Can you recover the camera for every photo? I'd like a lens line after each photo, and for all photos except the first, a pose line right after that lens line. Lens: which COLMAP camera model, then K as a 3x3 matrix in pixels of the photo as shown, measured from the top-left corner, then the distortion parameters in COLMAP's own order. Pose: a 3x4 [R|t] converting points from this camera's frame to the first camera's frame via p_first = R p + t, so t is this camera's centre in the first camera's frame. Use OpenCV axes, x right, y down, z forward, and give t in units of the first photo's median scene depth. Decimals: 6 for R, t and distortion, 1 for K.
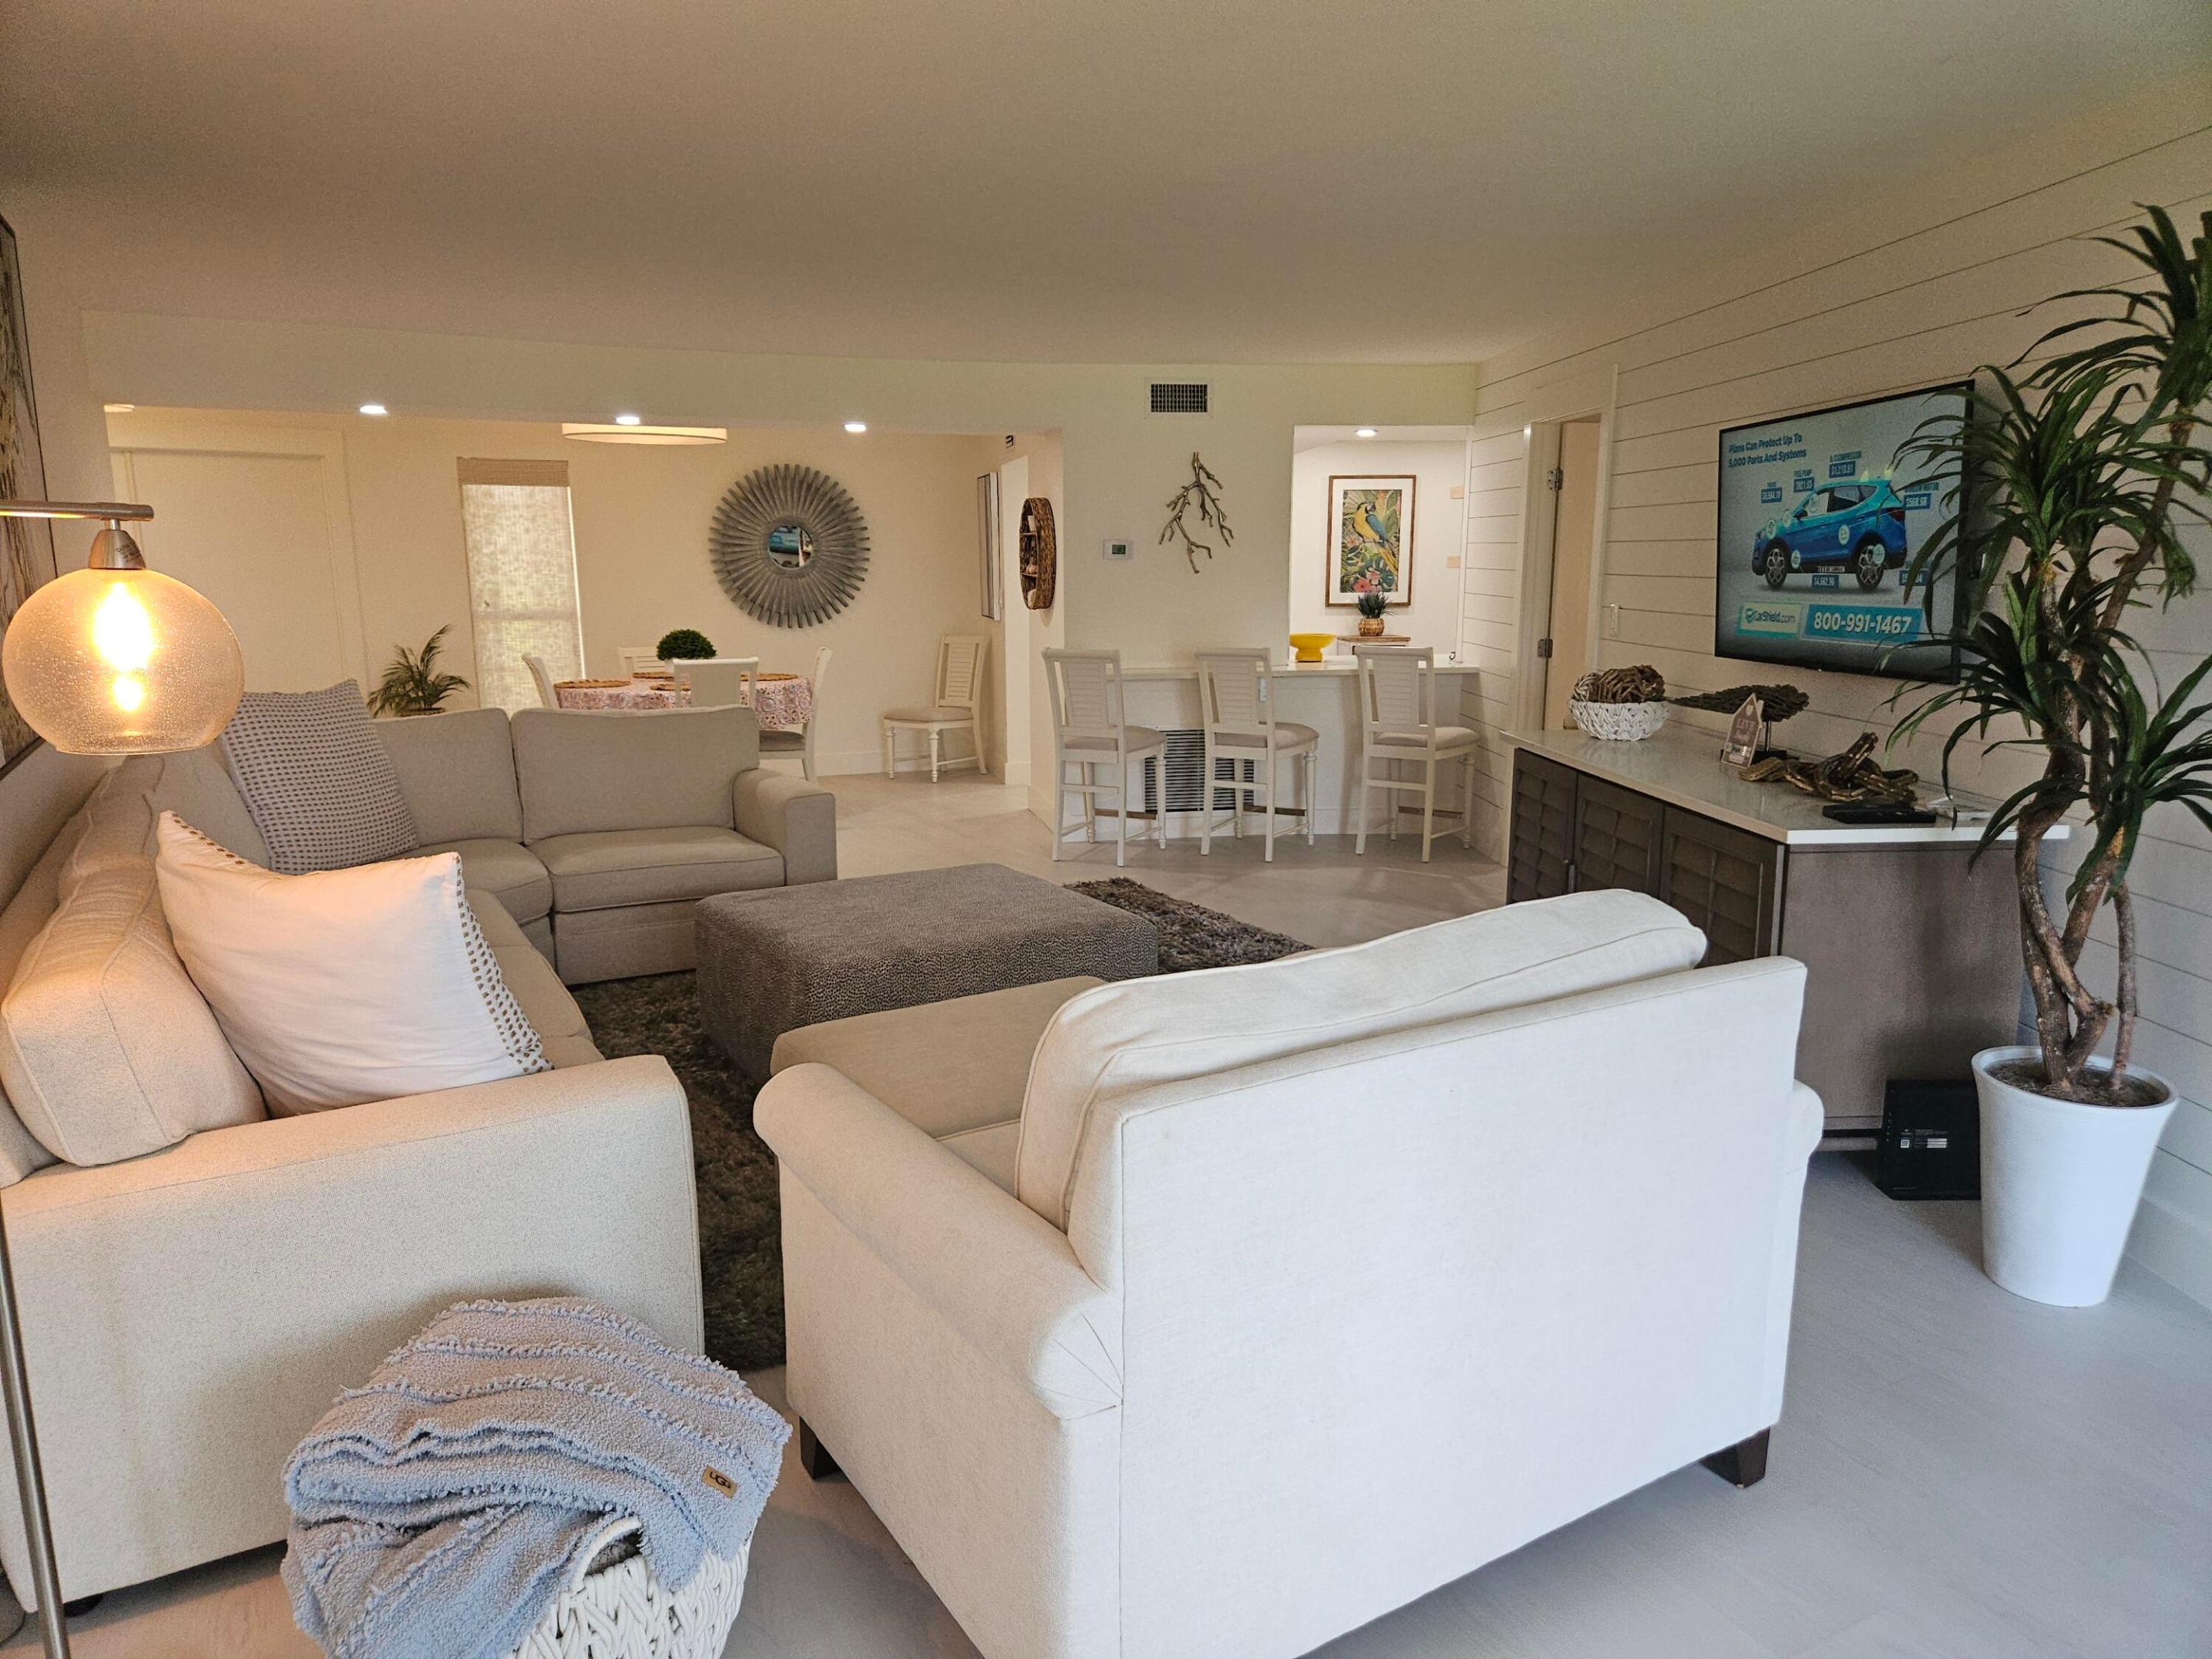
lens RADIAL K [[1475.2, 0, 1103.3], [0, 1475.2, 858.1], [0, 0, 1]] dist [0.063159, -0.047987]
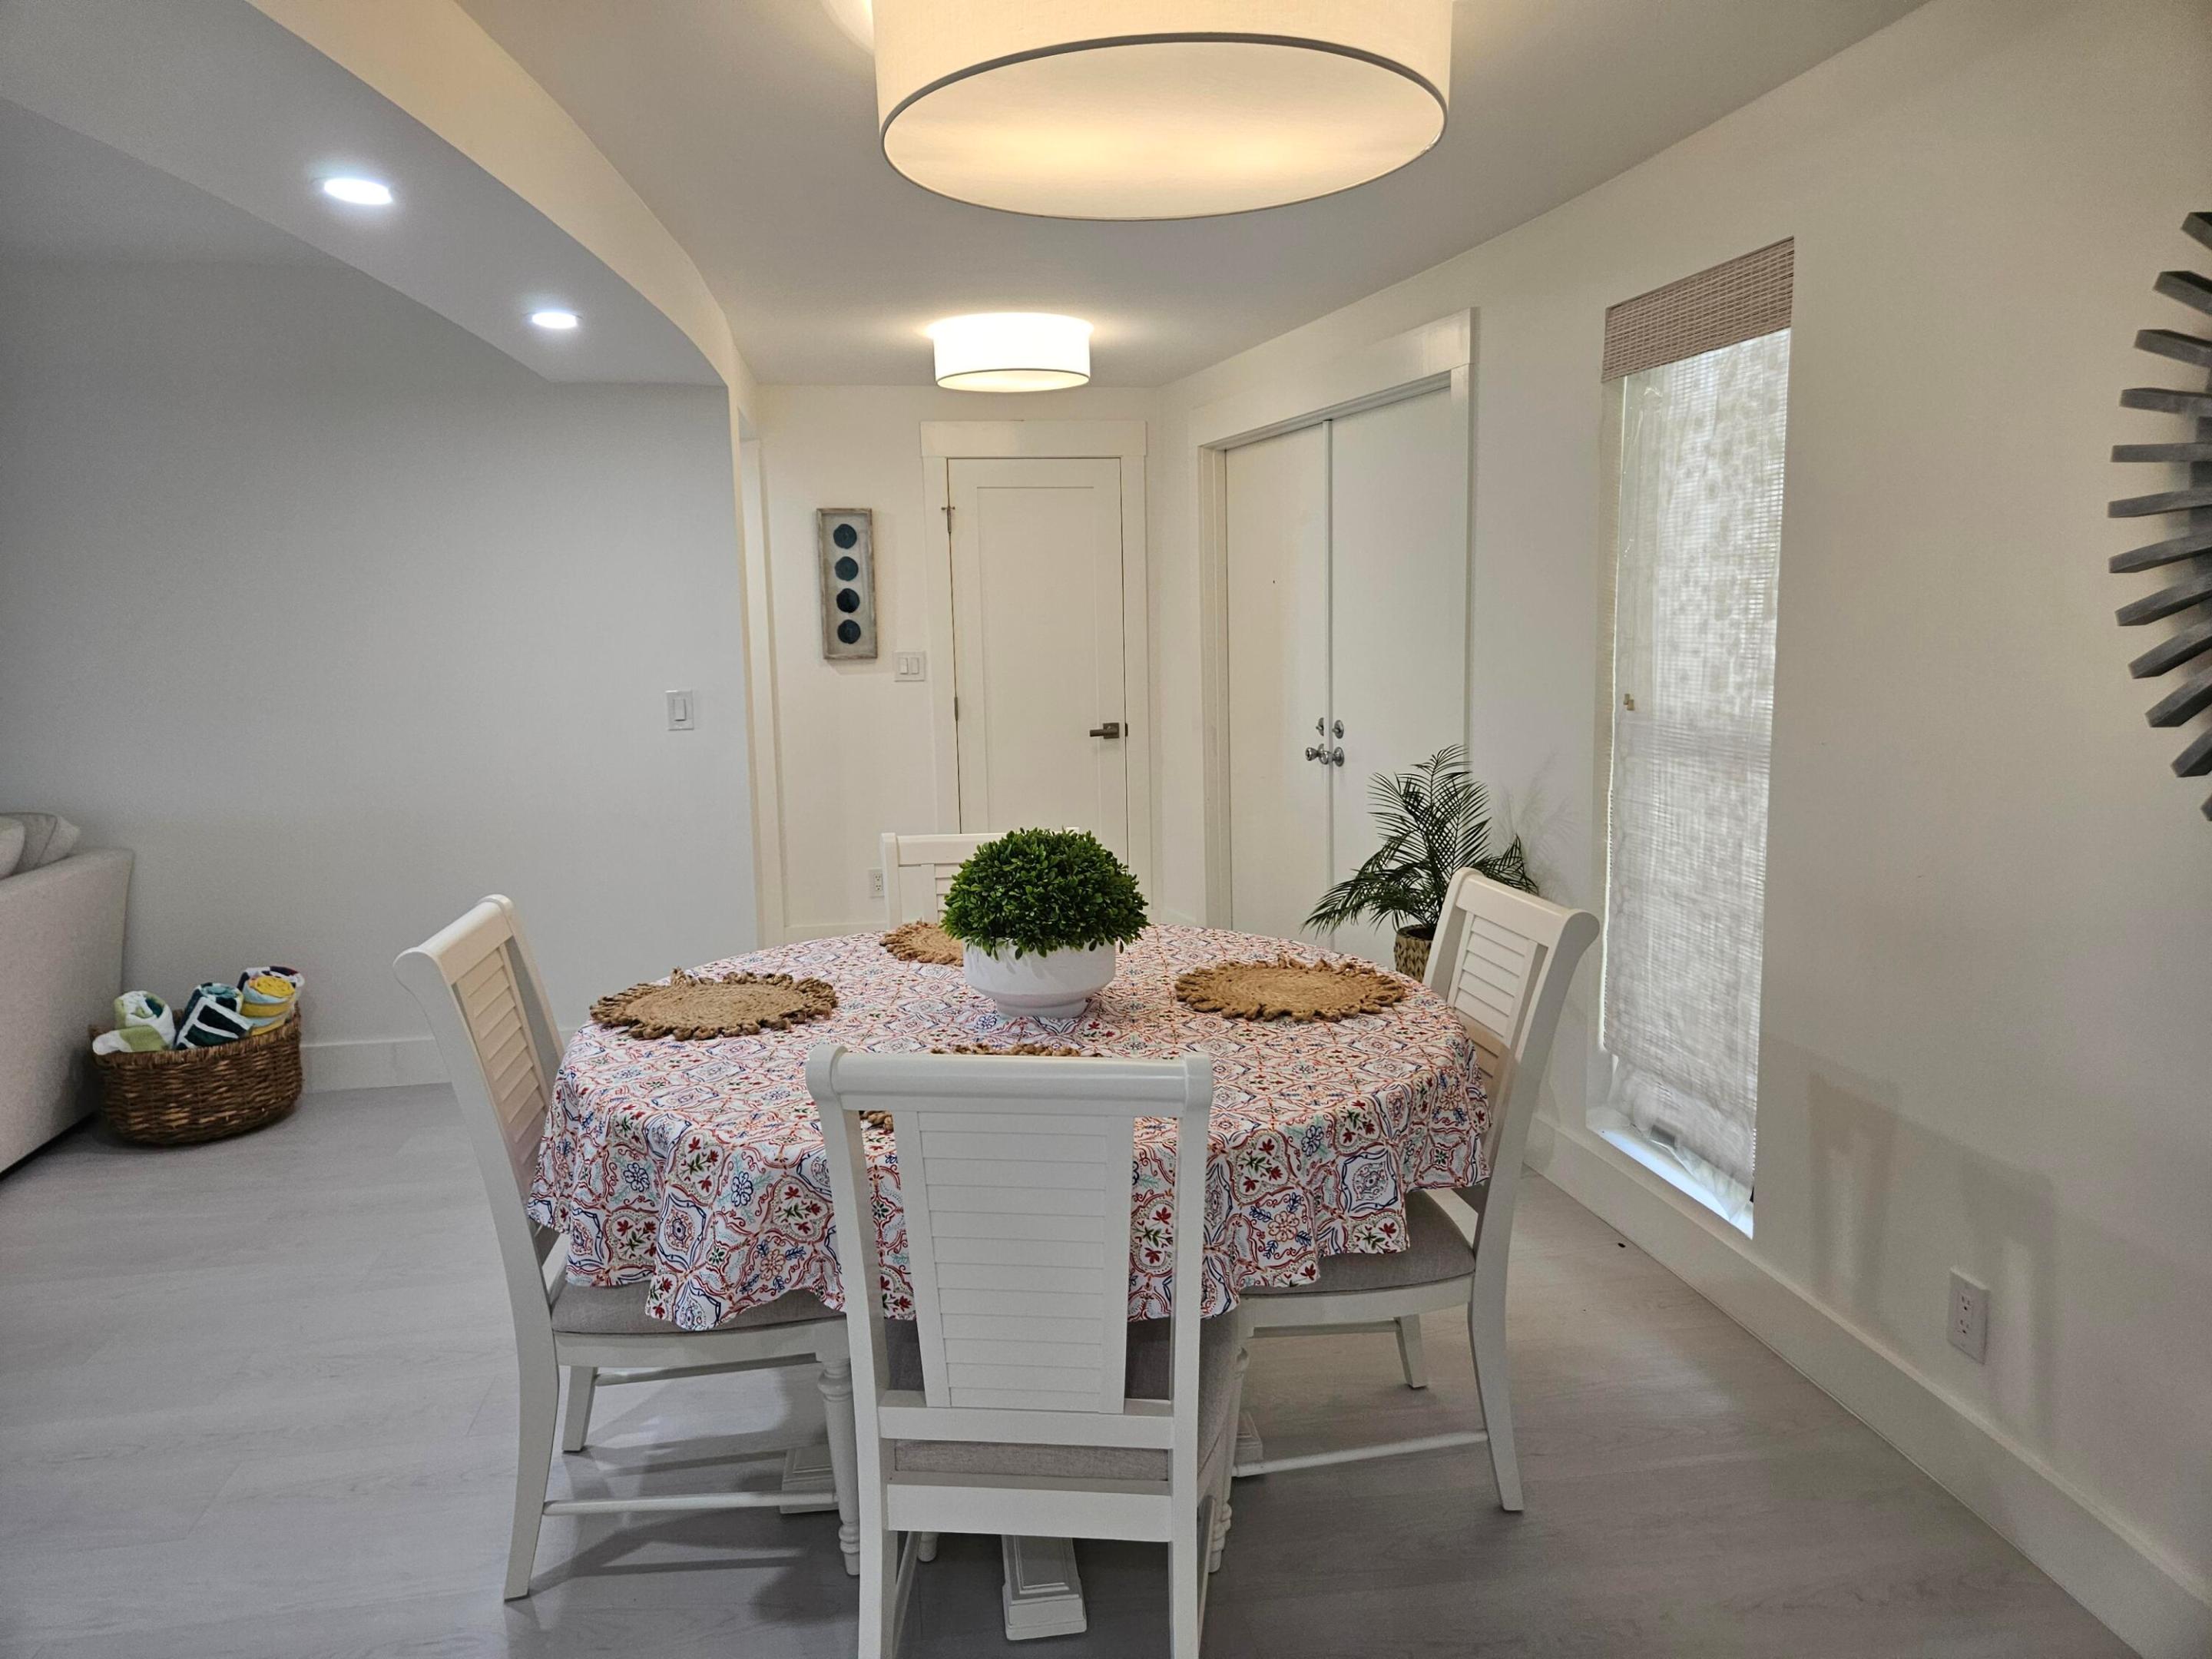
lens RADIAL K [[1475.2, 0, 1090.0], [0, 1475.2, 813.6], [0, 0, 1]] dist [0.063159, -0.047987]
pose [[-0.333427, 0.137917, -0.932634, -0.025573], [-0.169307, 0.964400, 0.203144, -0.194237], [0.927449, 0.225635, -0.298206, 0.985530]]
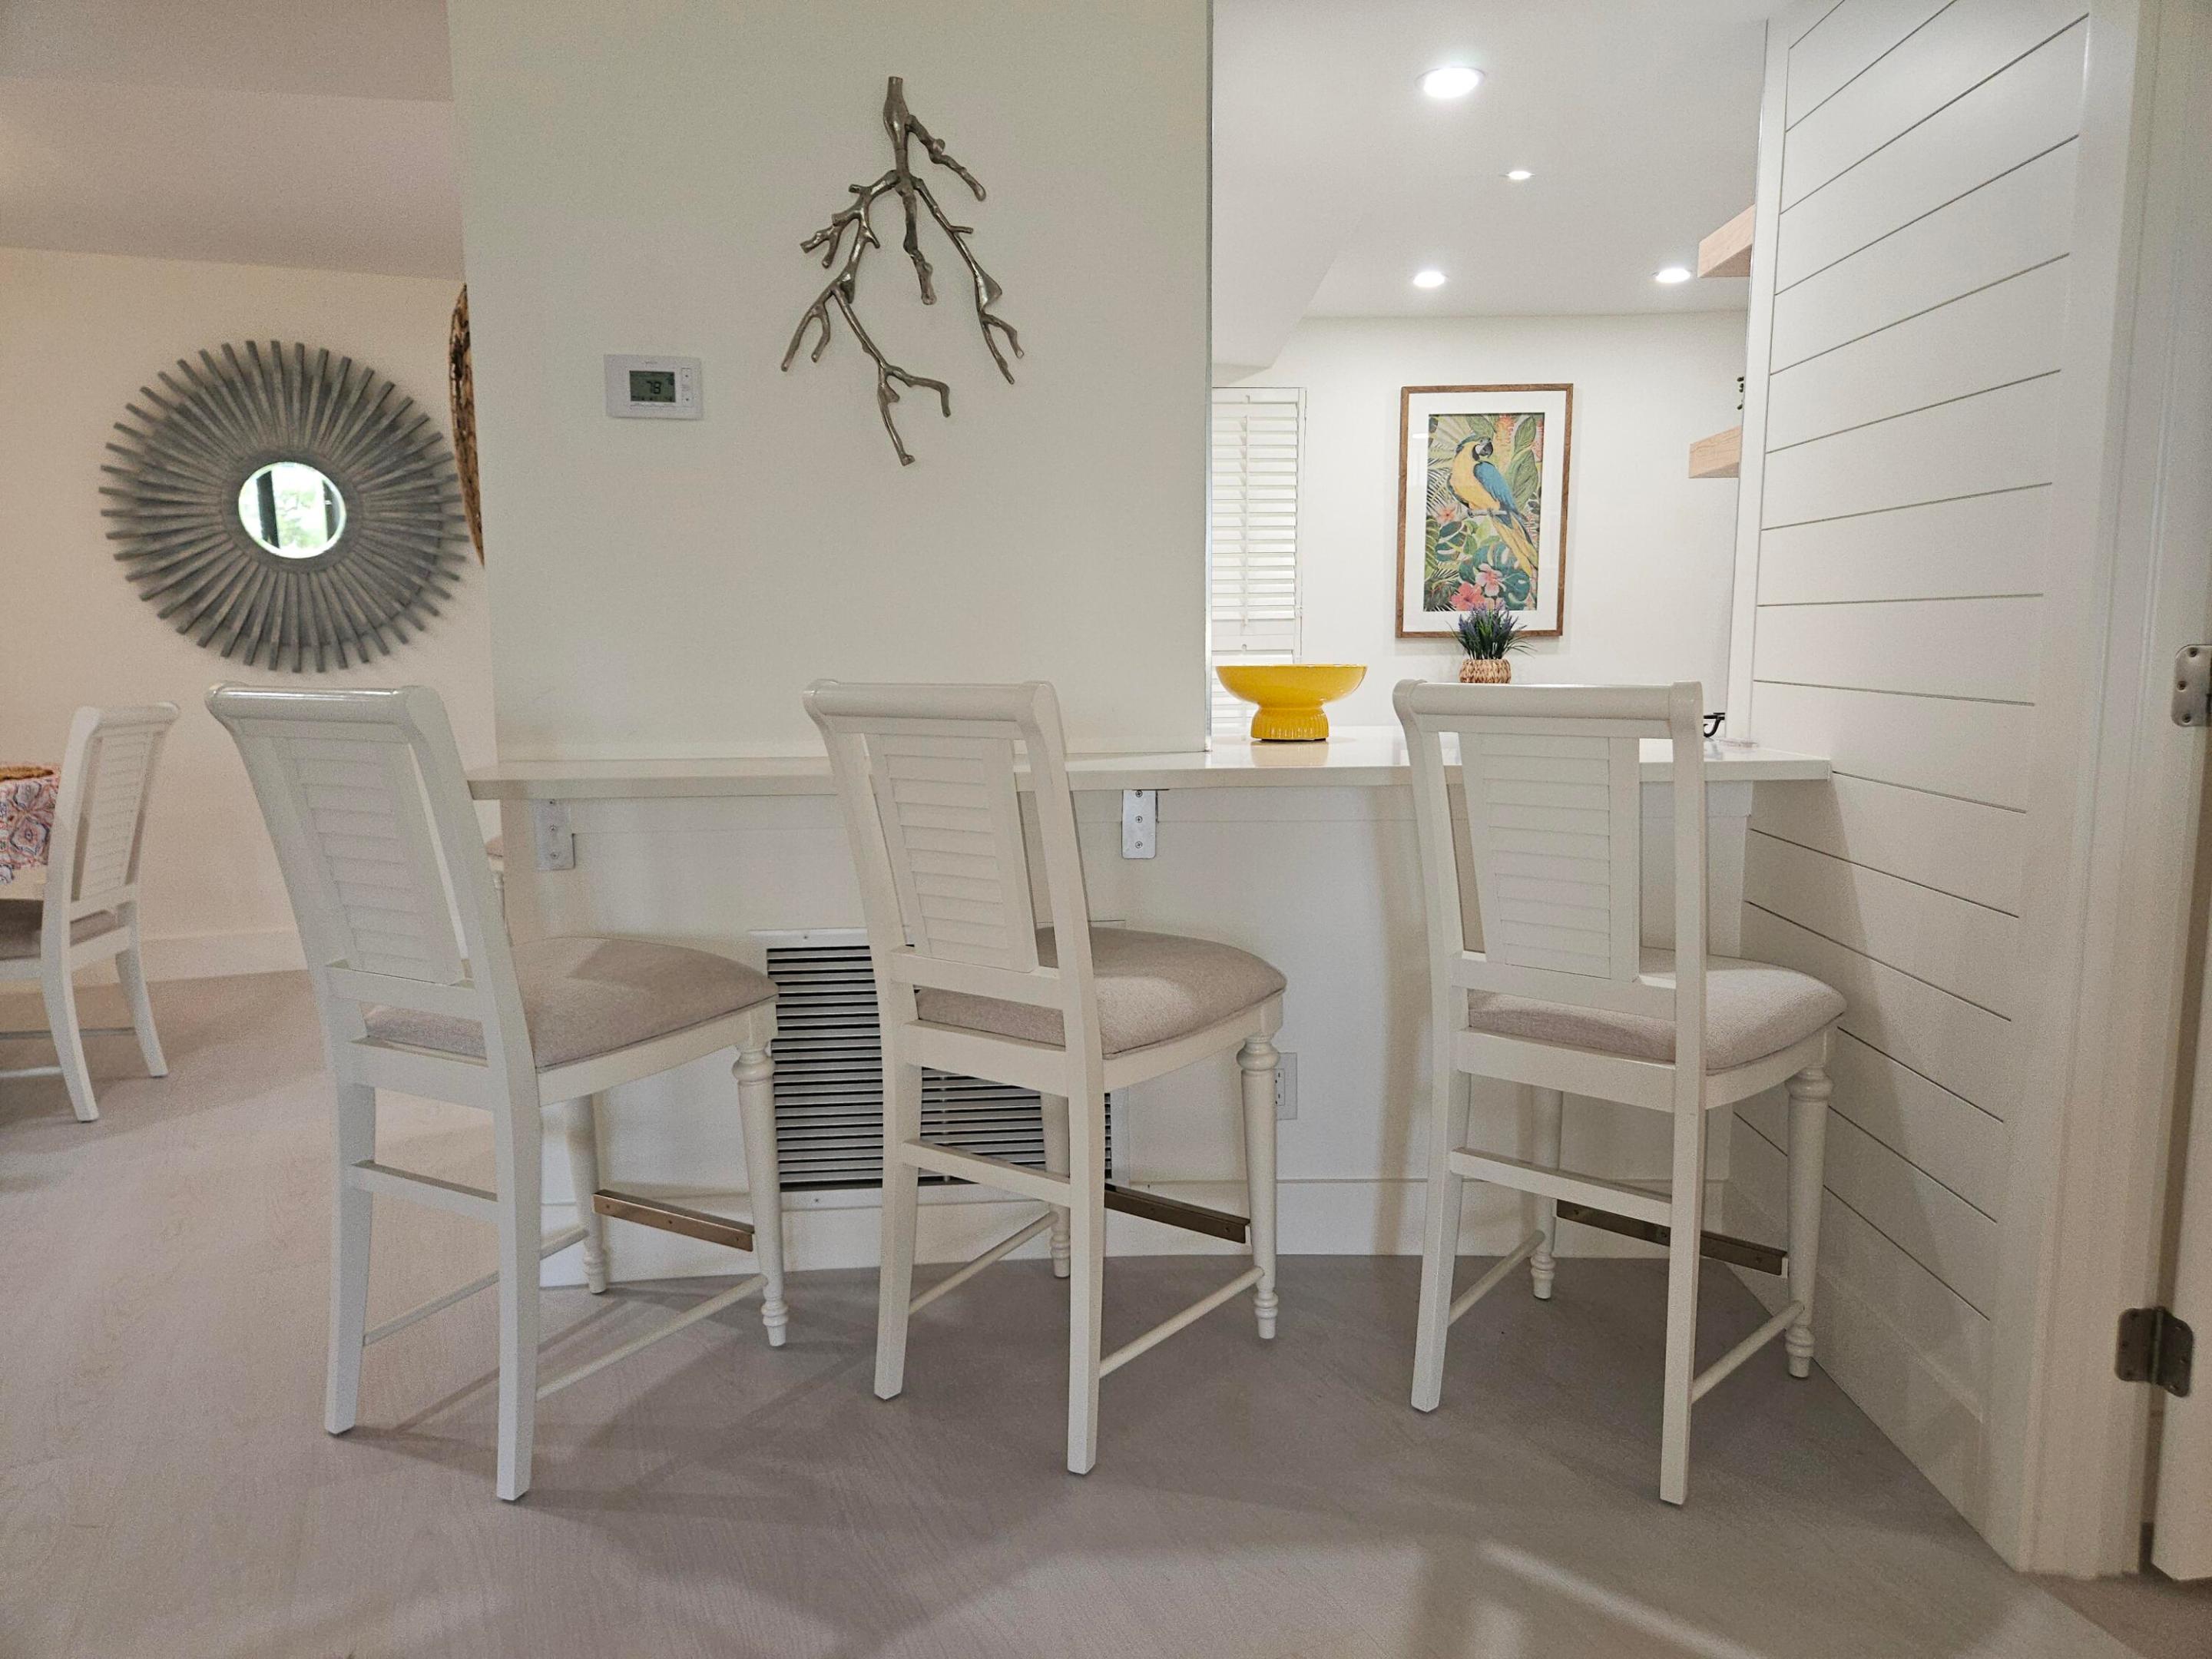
lens RADIAL K [[1475.2, 0, 1106.8], [0, 1475.2, 837.0], [0, 0, 1]] dist [0.063159, -0.047987]
pose [[0.996609, 0.007761, -0.081912, 0.109672], [-0.013443, 0.997523, -0.069047, -0.074795], [0.081173, 0.069914, 0.994245, 0.569383]]
